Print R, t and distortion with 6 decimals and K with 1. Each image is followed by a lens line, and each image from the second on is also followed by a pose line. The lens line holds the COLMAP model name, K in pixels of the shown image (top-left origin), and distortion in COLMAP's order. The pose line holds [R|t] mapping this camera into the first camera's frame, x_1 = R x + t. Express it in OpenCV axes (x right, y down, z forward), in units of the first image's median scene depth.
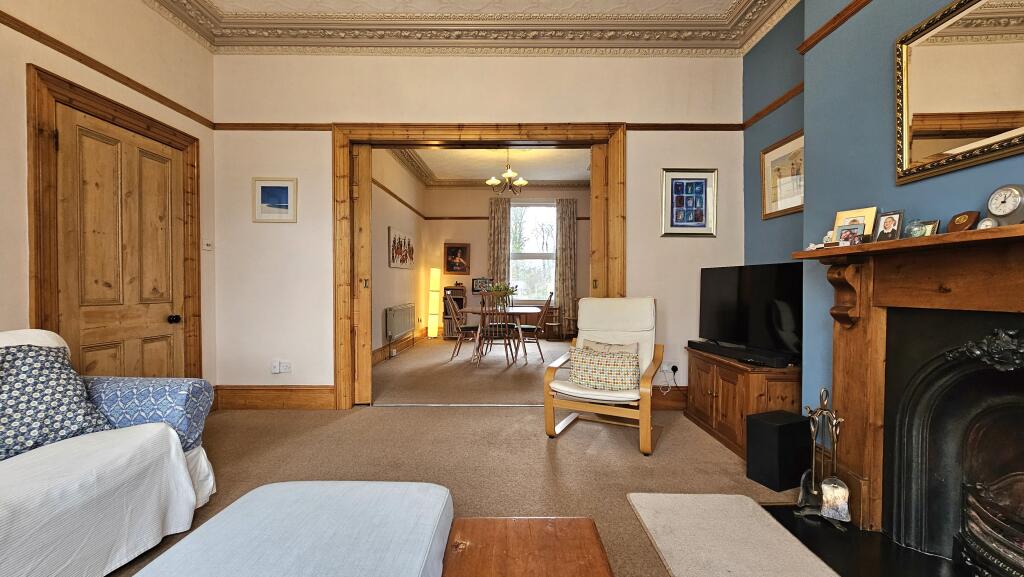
lens RADIAL K [[418.6, 0, 508.7], [0, 418.6, 290.5], [0, 0, 1]] dist [-0.000668, 0.000019]
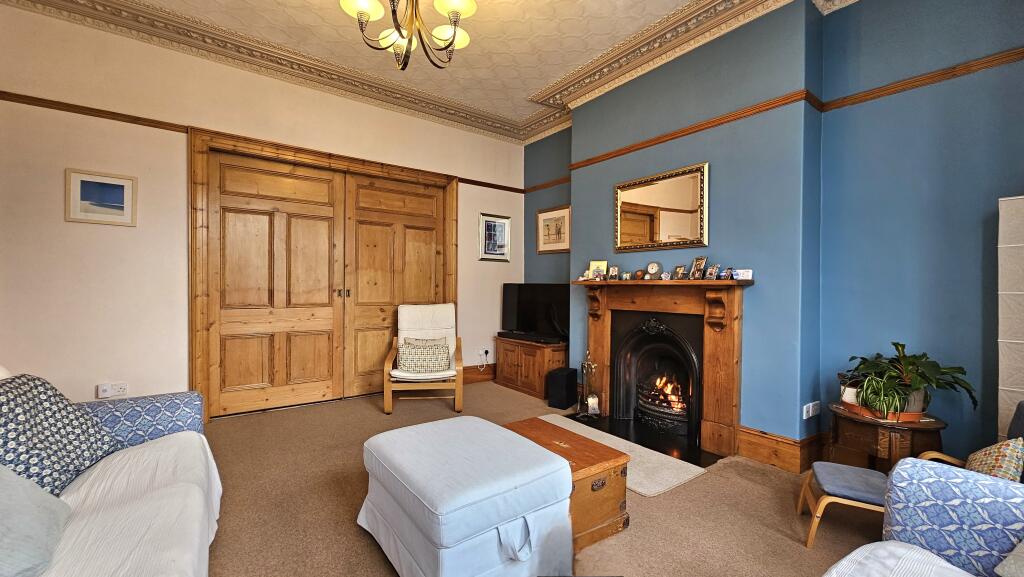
lens RADIAL K [[418.6, 0, 508.7], [0, 418.6, 290.5], [0, 0, 1]] dist [-0.000668, 0.000019]
pose [[0.800075, 0.001061, 0.599899, -0.411860], [-0.004827, 0.999977, 0.004669, -0.033709], [-0.599880, -0.006632, 0.800062, -0.202942]]
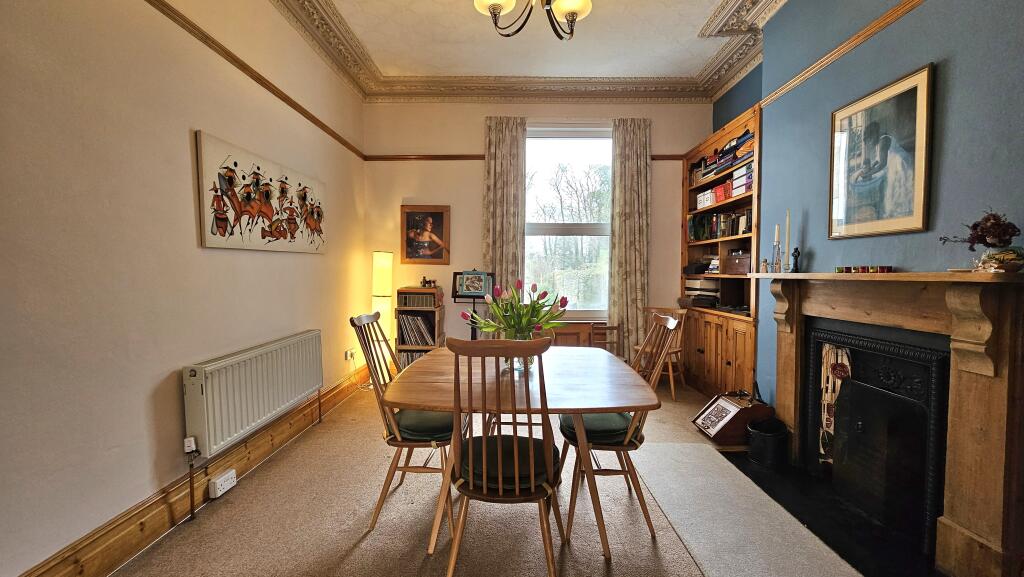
lens RADIAL K [[418.6, 0, 508.7], [0, 418.6, 290.5], [0, 0, 1]] dist [-0.000668, 0.000019]
pose [[0.999975, -0.004640, 0.005380, -0.051314], [0.004461, 0.999447, 0.032961, -0.054331], [-0.005530, -0.032937, 0.999442, 1.157668]]
